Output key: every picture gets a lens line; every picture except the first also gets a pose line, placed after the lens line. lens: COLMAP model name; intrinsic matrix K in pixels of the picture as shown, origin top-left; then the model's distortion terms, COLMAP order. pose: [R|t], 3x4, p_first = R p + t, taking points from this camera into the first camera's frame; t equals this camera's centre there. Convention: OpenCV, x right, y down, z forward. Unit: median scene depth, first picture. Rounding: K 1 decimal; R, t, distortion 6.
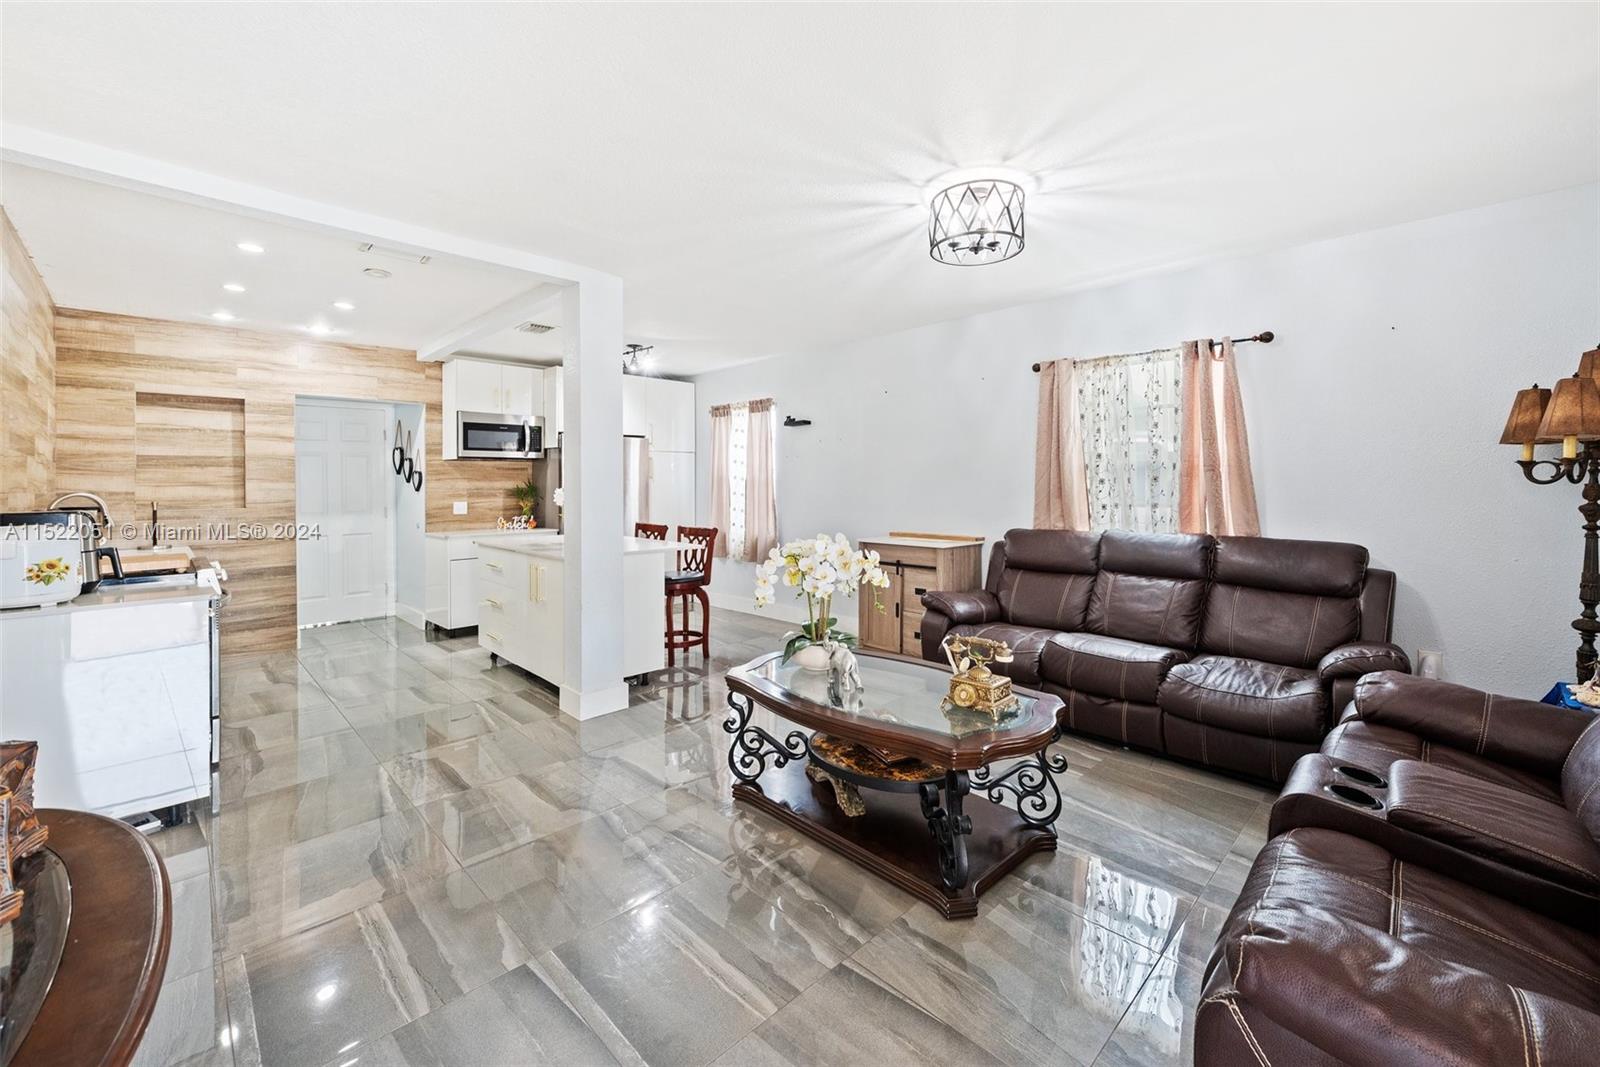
lens RADIAL K [[636.3, 0, 801.6], [0, 636.3, 494.0], [0, 0, 1]] dist [0.000832, 0.000151]
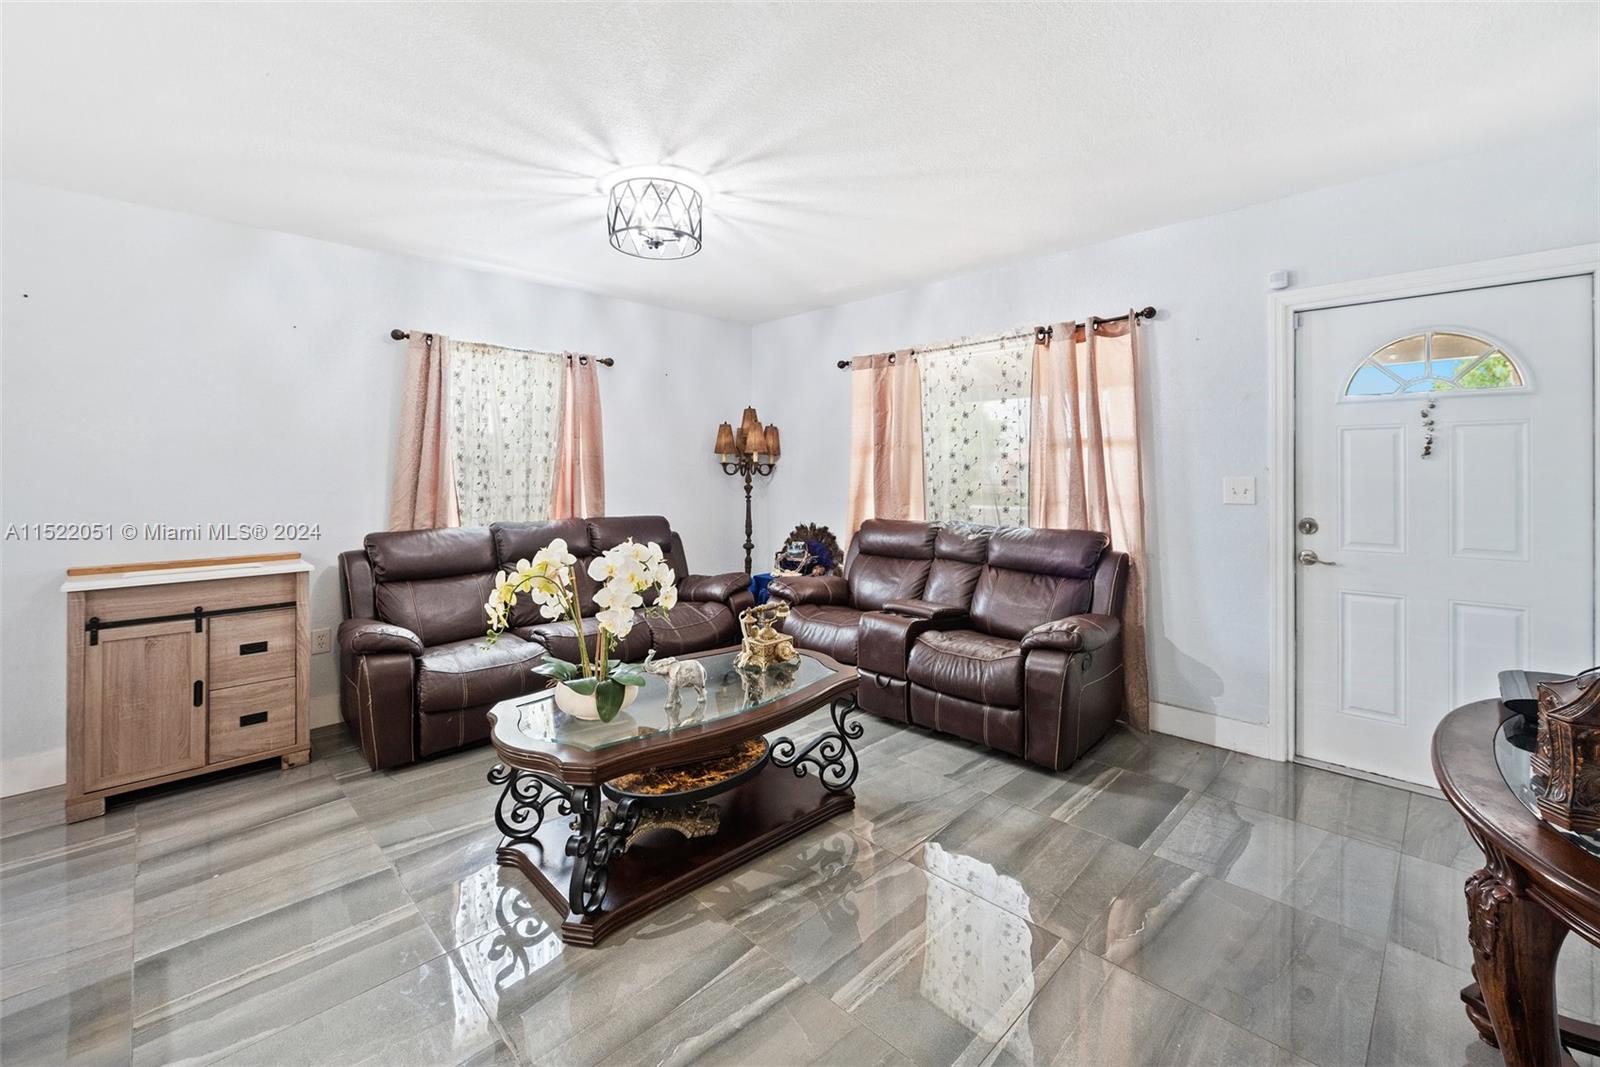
lens RADIAL K [[670.2, 0, 797.1], [0, 670.2, 478.9], [0, 0, 1]] dist [0.000685, -0.000013]
pose [[-0.001746, -0.002583, 0.999995, -0.584507], [0.022829, 0.999736, 0.002623, -0.003316], [-0.999738, 0.022834, -0.001687, 0.572103]]
